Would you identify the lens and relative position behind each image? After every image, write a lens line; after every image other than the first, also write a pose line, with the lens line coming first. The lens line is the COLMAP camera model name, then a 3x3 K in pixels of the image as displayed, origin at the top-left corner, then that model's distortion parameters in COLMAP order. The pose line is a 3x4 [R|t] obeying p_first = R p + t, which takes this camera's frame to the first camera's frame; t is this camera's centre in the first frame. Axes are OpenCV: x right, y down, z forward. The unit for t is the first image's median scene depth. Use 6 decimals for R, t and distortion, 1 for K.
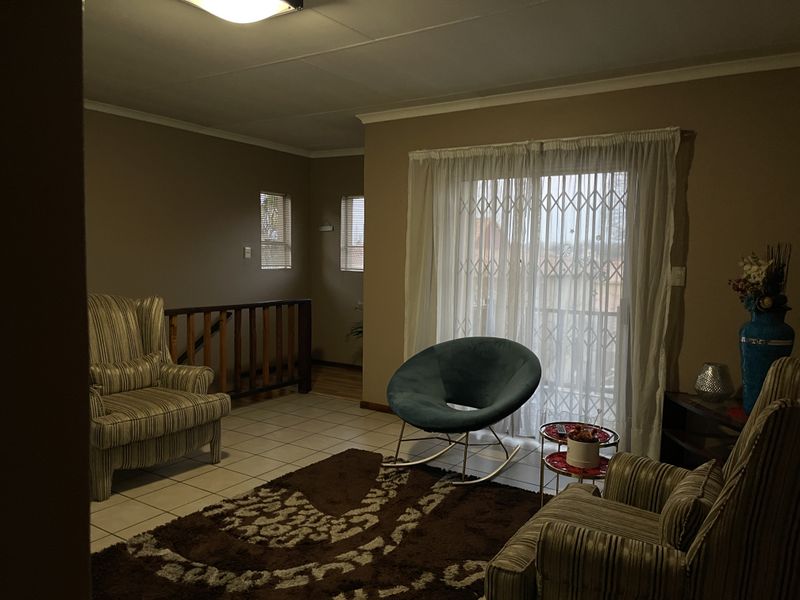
lens RADIAL K [[604.7, 0, 400.0], [0, 604.7, 302.0], [0, 0, 1]] dist [0.010676, 0.002691]
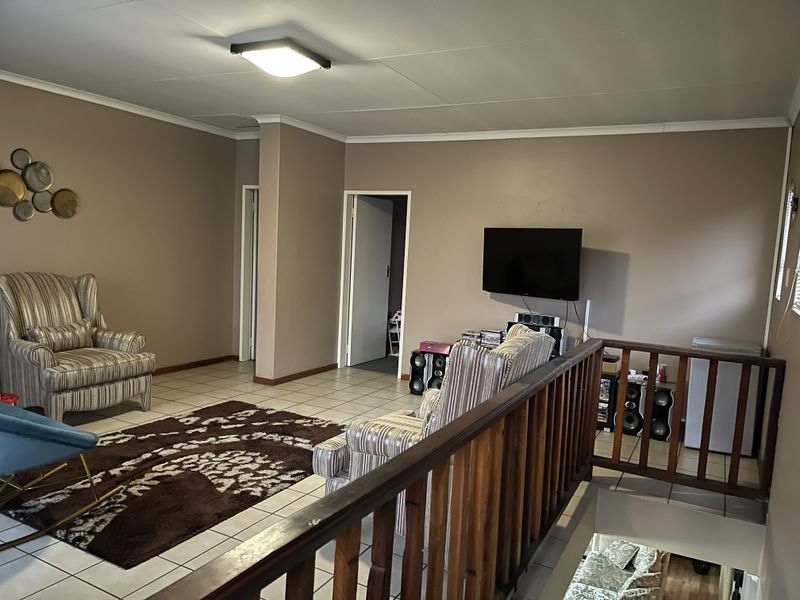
lens RADIAL K [[604.7, 0, 400.3], [0, 604.7, 301.8], [0, 0, 1]] dist [0.010676, 0.002691]
pose [[-0.992285, -0.068118, -0.103588, -0.368532], [-0.085069, 0.981903, 0.169204, -0.197519], [0.090188, 0.176710, -0.980122, 2.139106]]
